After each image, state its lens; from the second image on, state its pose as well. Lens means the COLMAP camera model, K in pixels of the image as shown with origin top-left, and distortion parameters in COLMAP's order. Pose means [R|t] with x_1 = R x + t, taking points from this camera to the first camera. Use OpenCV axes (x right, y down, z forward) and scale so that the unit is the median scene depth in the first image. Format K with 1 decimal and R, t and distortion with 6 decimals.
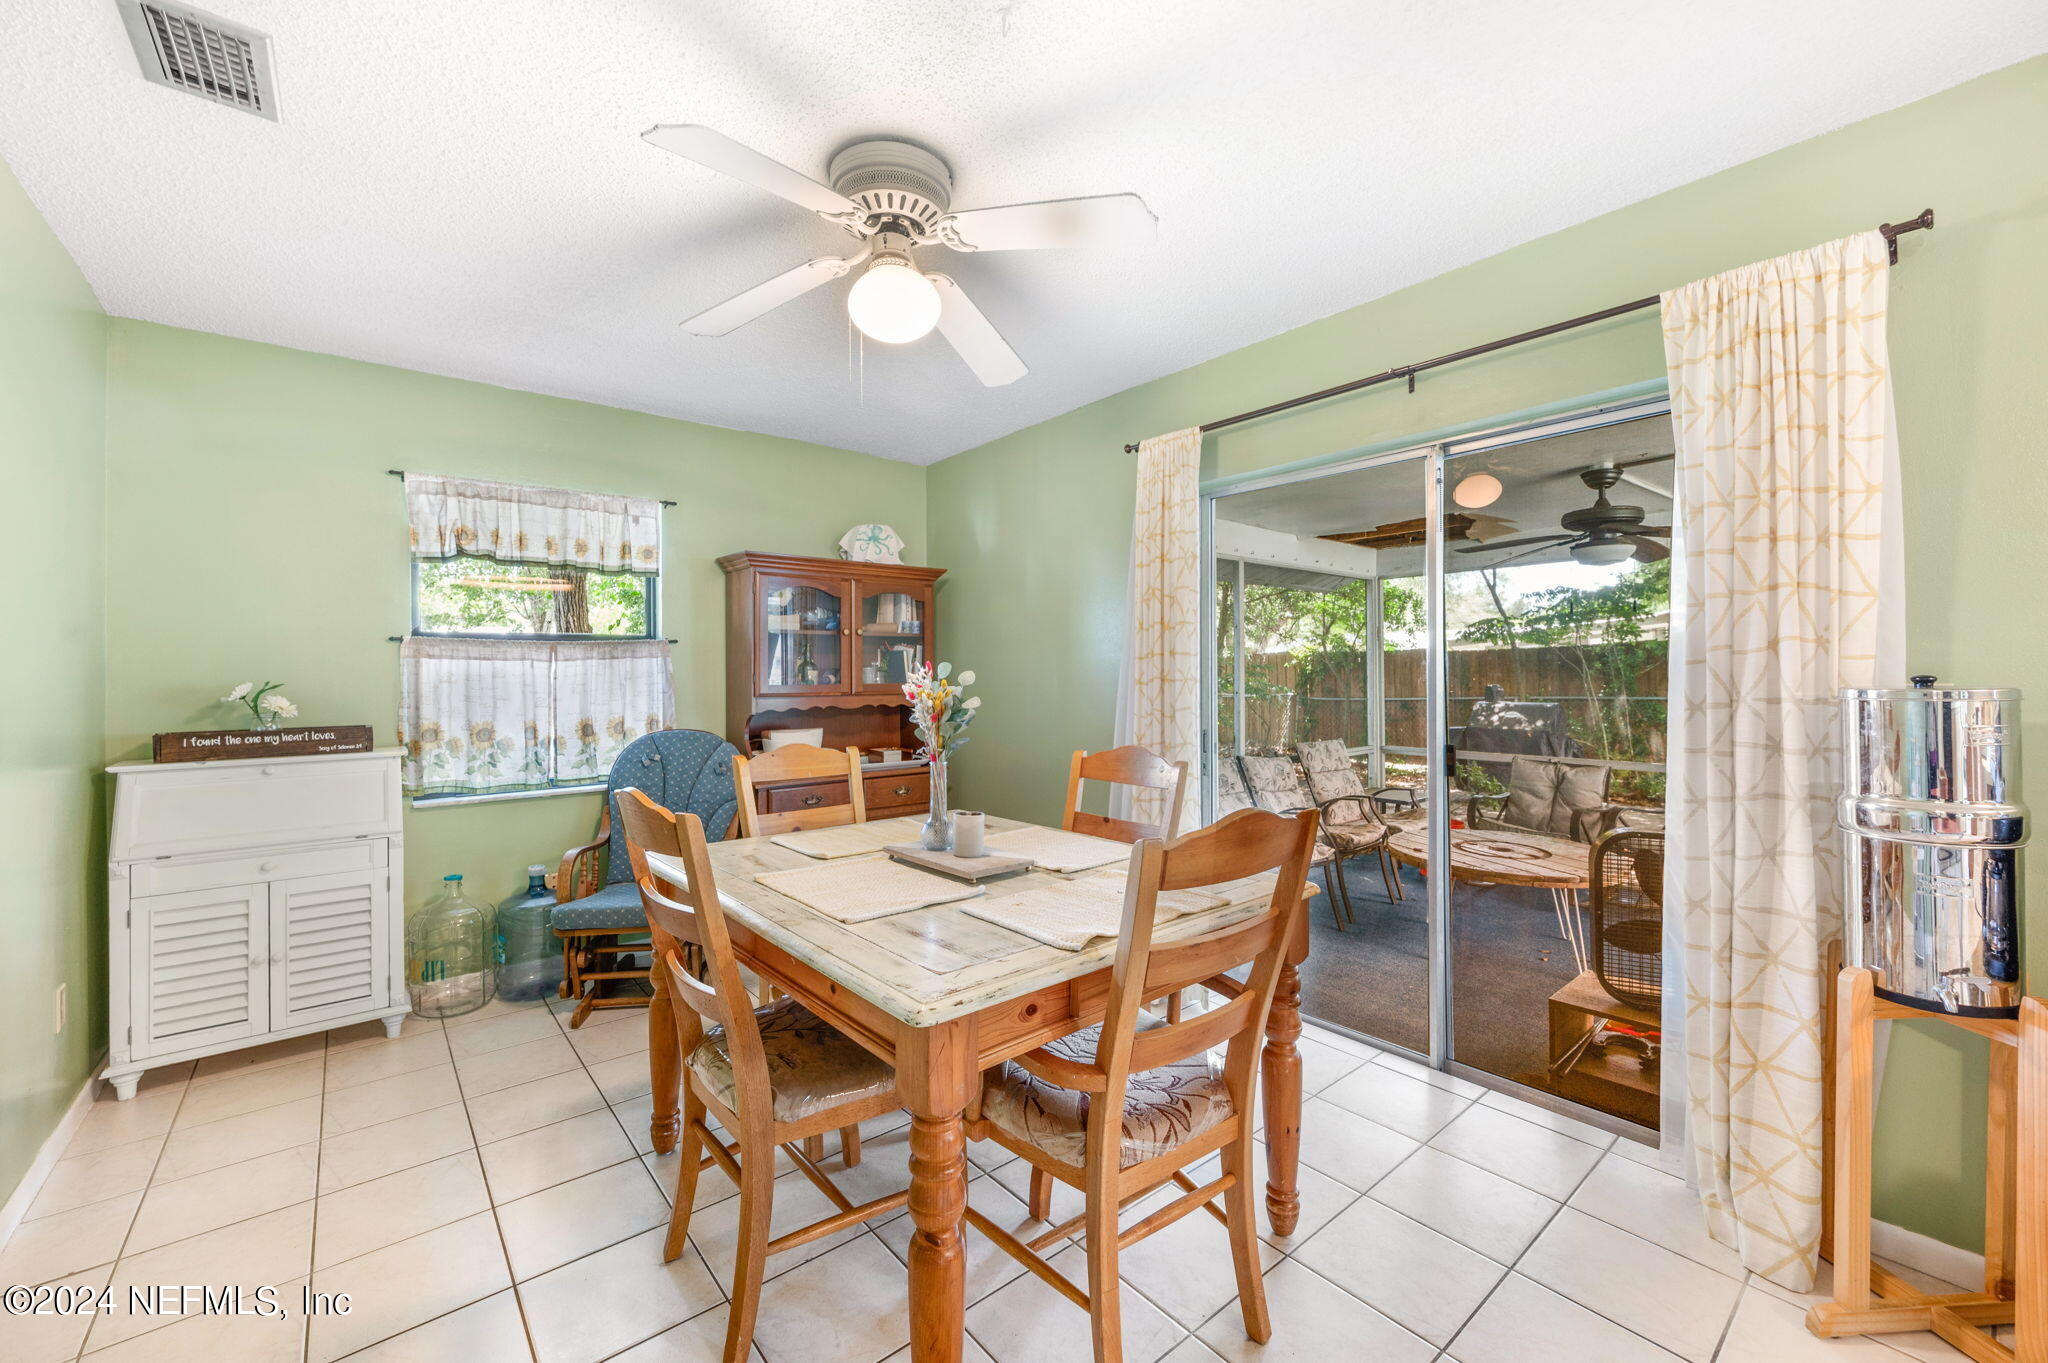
lens RADIAL K [[818.8, 0, 1038.1], [0, 818.8, 670.6], [0, 0, 1]] dist [-0.002759, -0.000325]
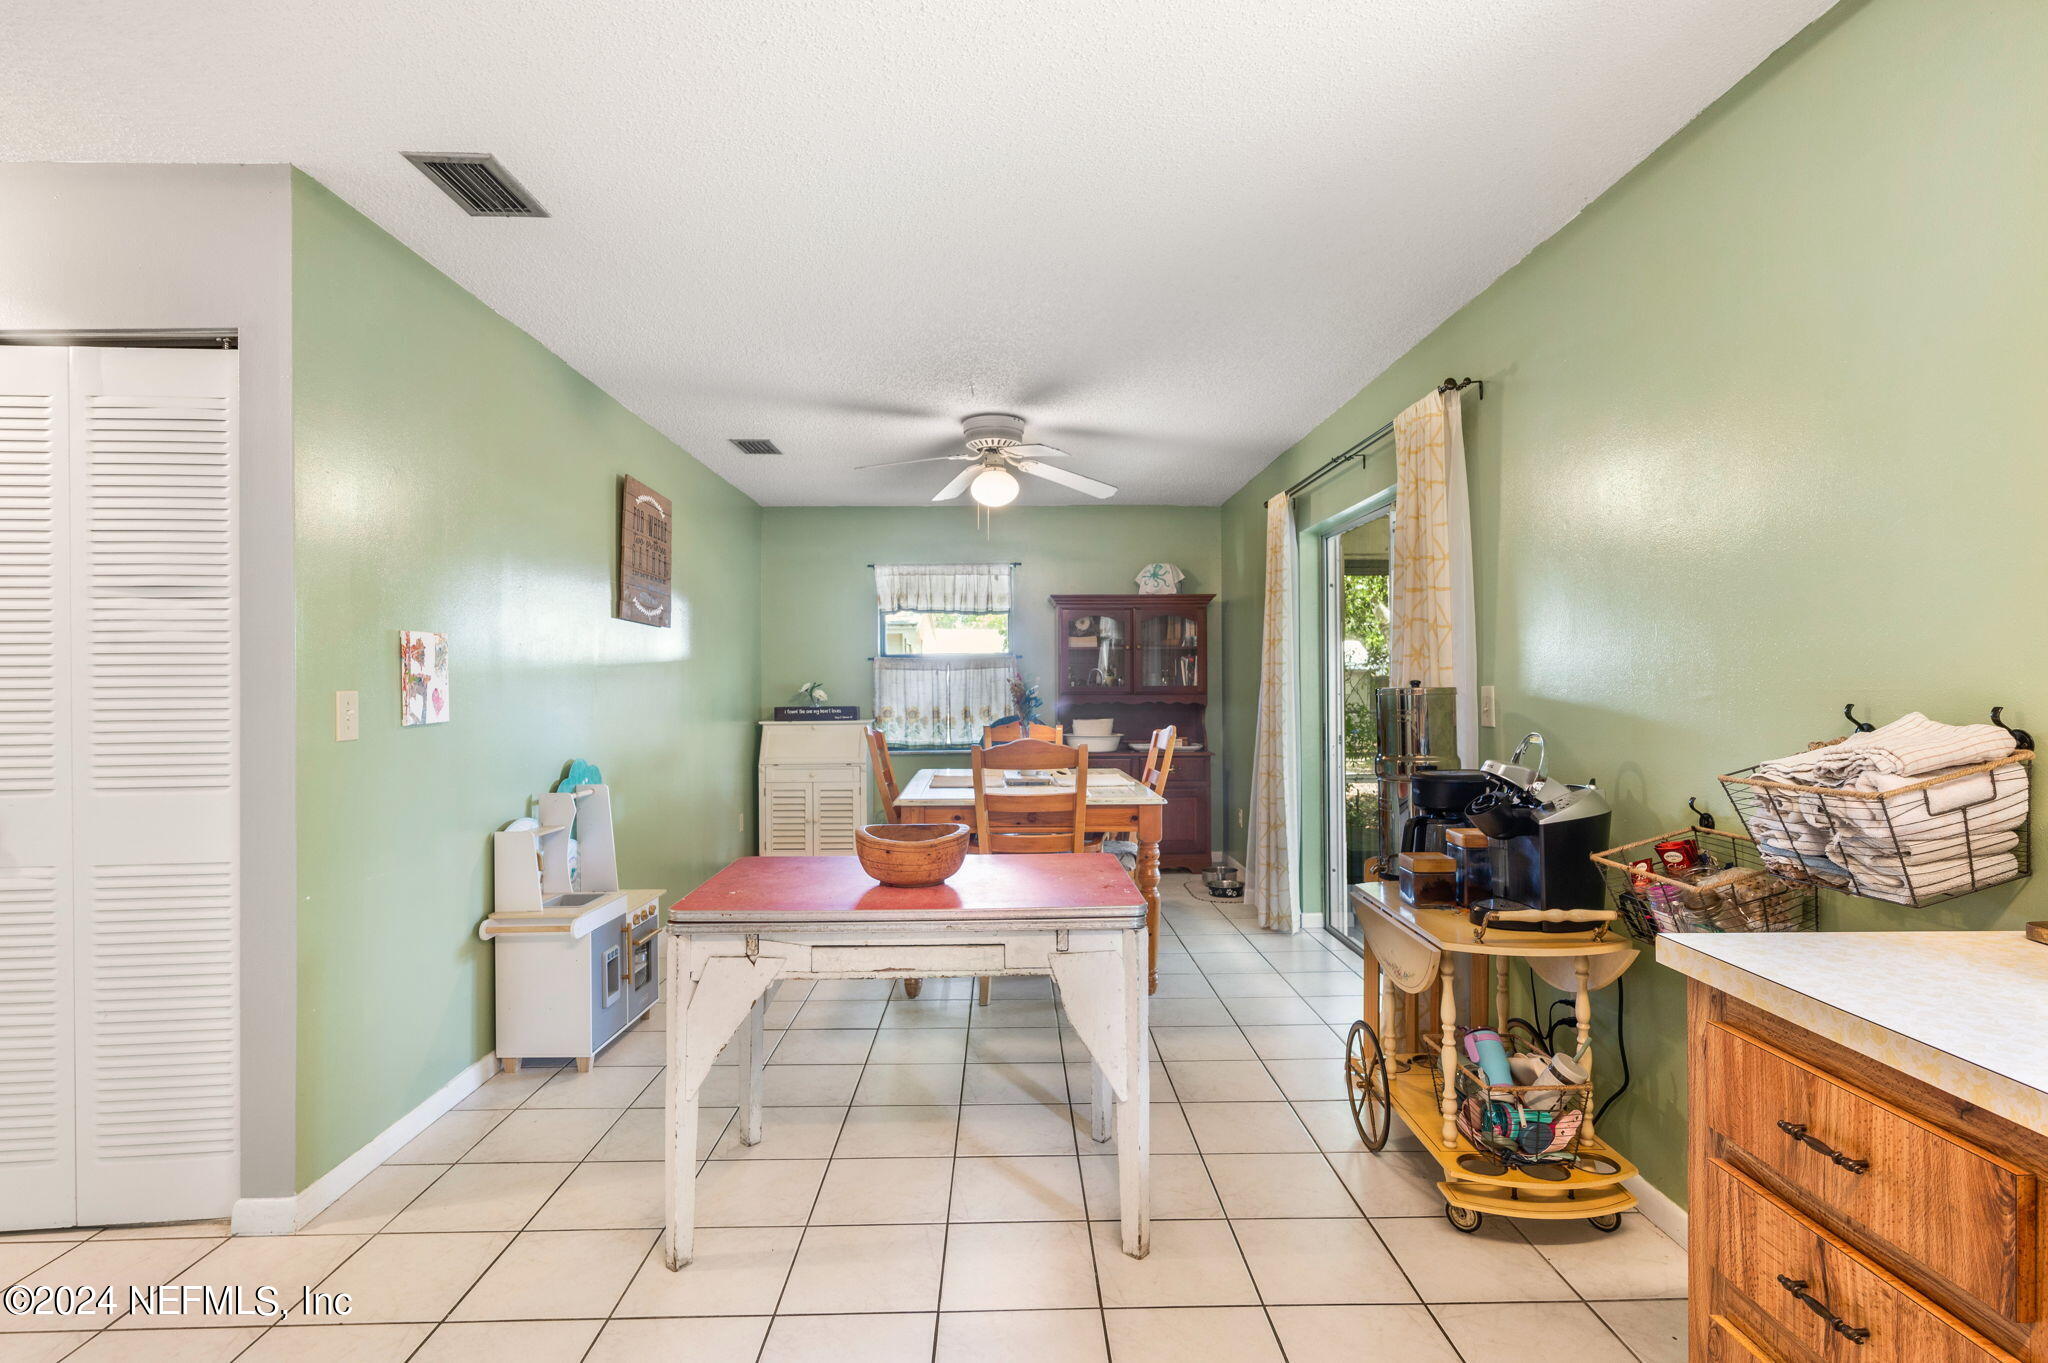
lens RADIAL K [[1003.8, 0, 1029.2], [0, 1003.8, 674.7], [0, 0, 1]] dist [0.000029, -0.001423]
pose [[0.784473, -0.001442, -0.620161, 0.753673], [0.001628, 0.999999, -0.000266, -0.002257], [0.620161, -0.000801, 0.784474, -0.452049]]
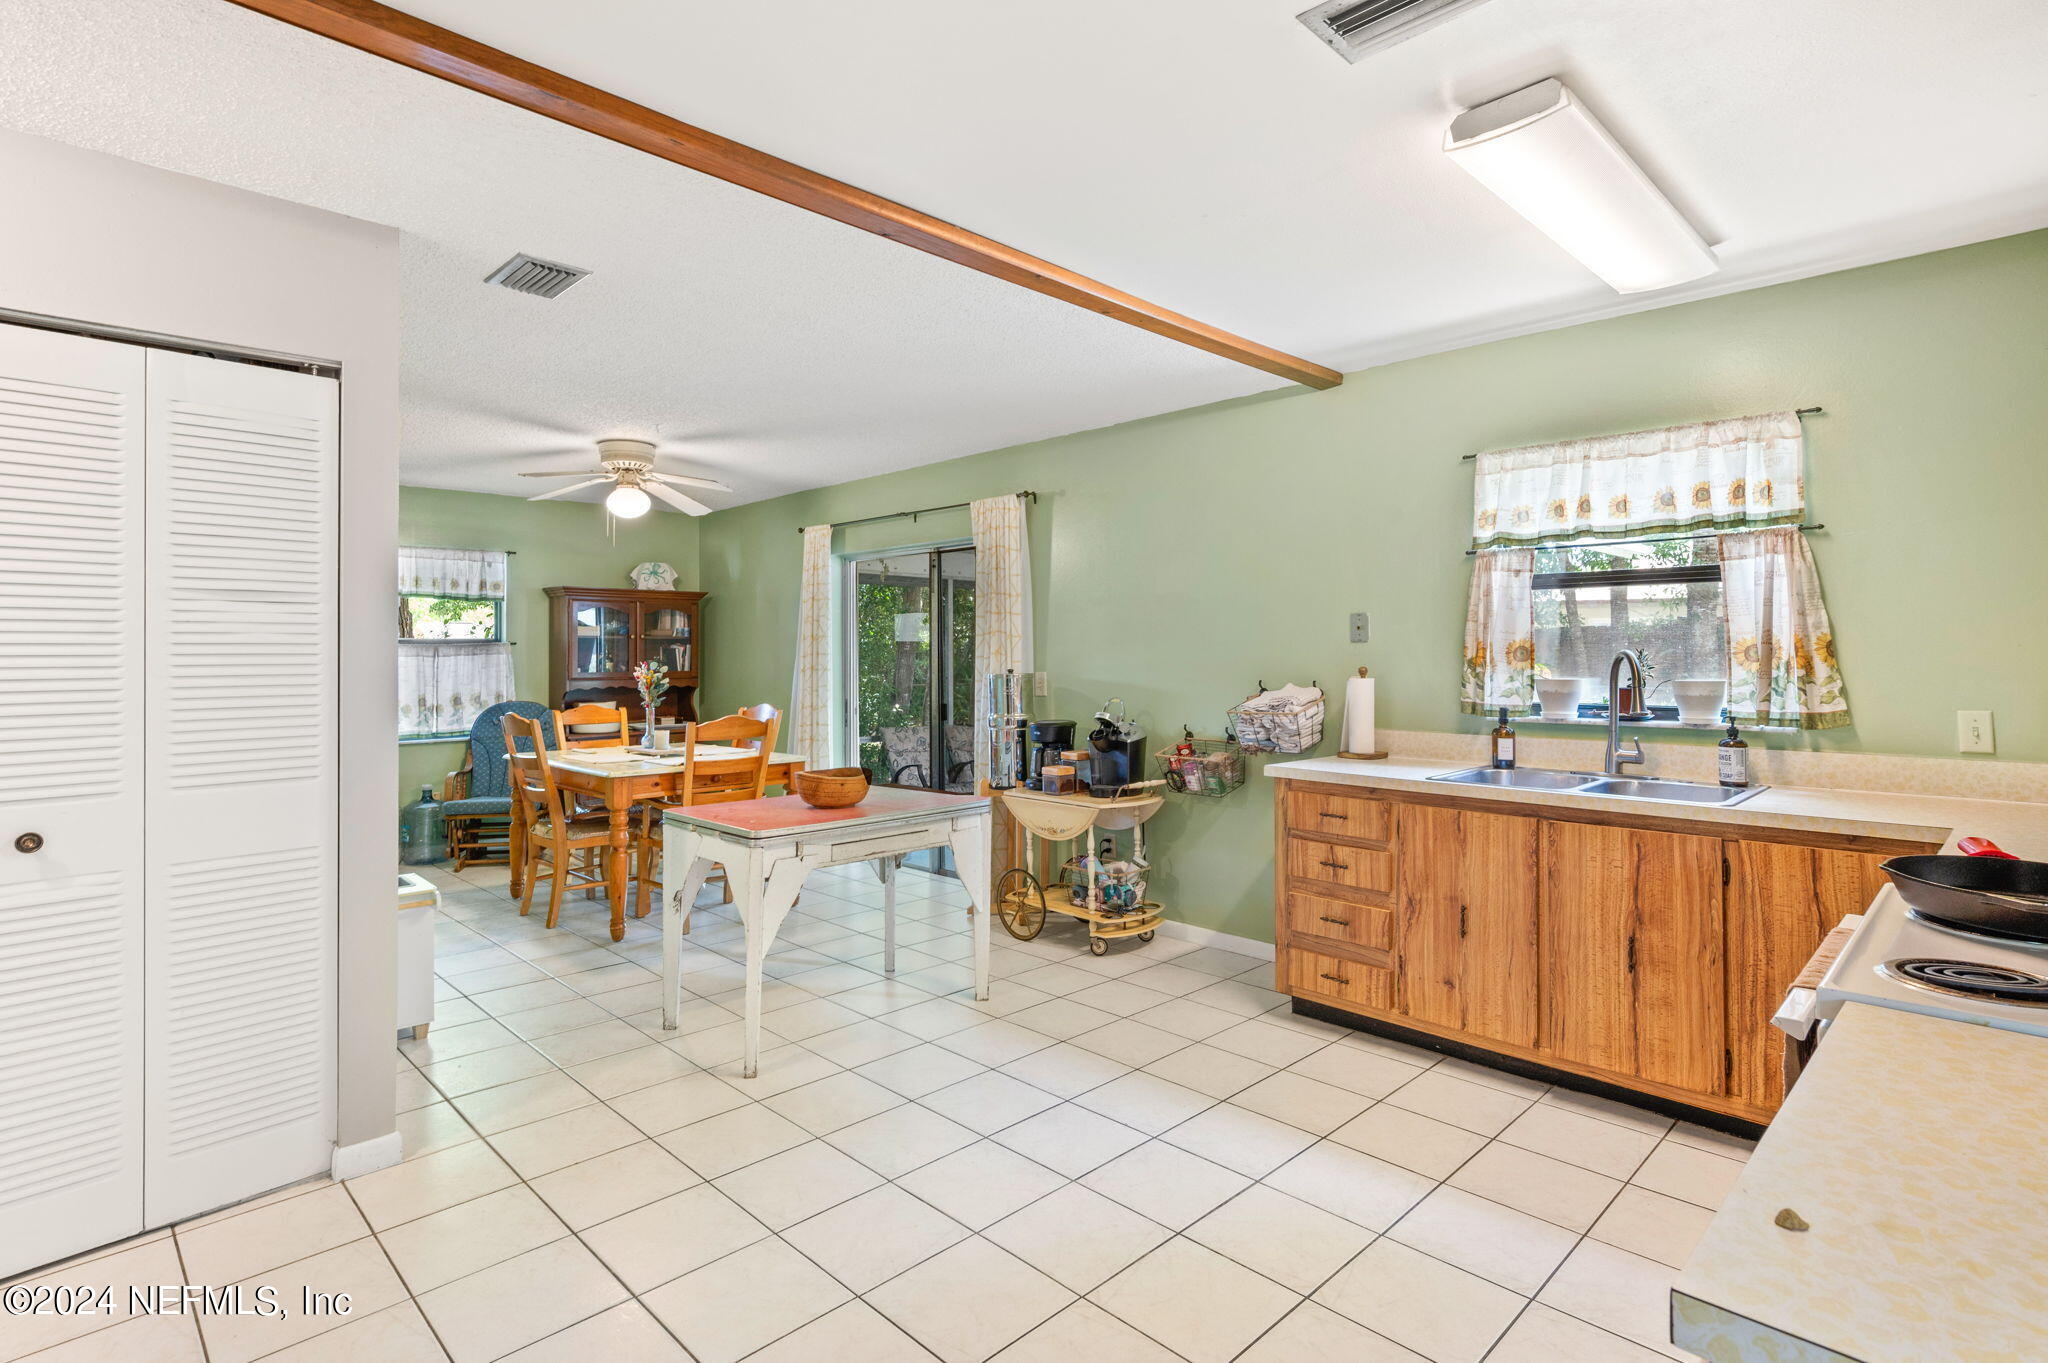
lens RADIAL K [[1003.8, 0, 1031.0], [0, 1003.8, 645.6], [0, 0, 1]] dist [0.000029, -0.001423]
pose [[0.996612, 0.002703, 0.082208, 0.387154], [-0.001947, 0.999955, -0.009270, -0.017702], [-0.082229, 0.009078, 0.996572, -1.011580]]
